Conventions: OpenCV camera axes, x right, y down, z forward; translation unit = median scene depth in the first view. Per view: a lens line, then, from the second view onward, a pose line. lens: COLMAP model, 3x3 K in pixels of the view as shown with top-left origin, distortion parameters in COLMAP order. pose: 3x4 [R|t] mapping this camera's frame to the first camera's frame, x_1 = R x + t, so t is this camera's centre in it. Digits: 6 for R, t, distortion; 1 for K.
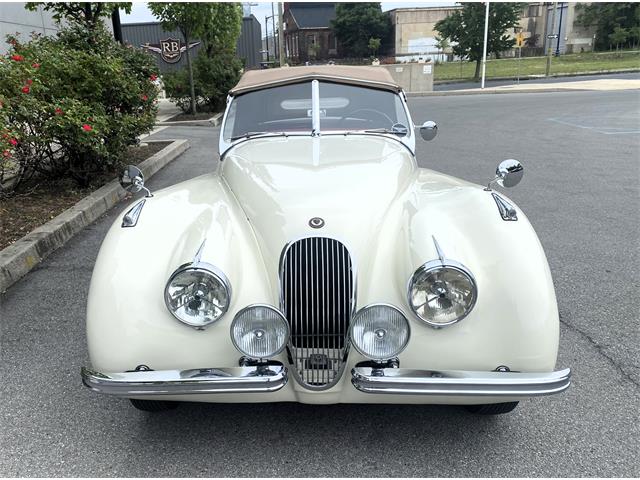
lens RADIAL K [[505.9, 0, 317.9], [0, 505.9, 242.5], [0, 0, 1]] dist [0.011621, -0.002784]
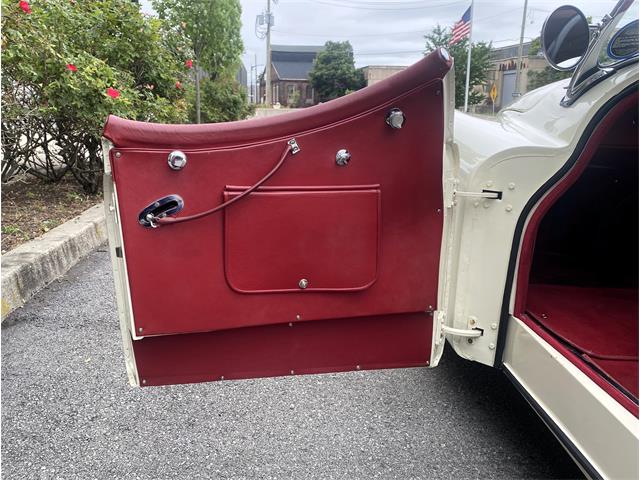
lens RADIAL K [[473.6, 0, 320.0], [0, 473.6, 240.0], [0, 0, 1]] dist [-0.000218, -0.000543]
pose [[0.997033, 0.047103, 0.060874, -0.125141], [-0.042468, 0.996256, -0.075303, -0.003977], [-0.064193, 0.072494, 0.995301, 0.223828]]
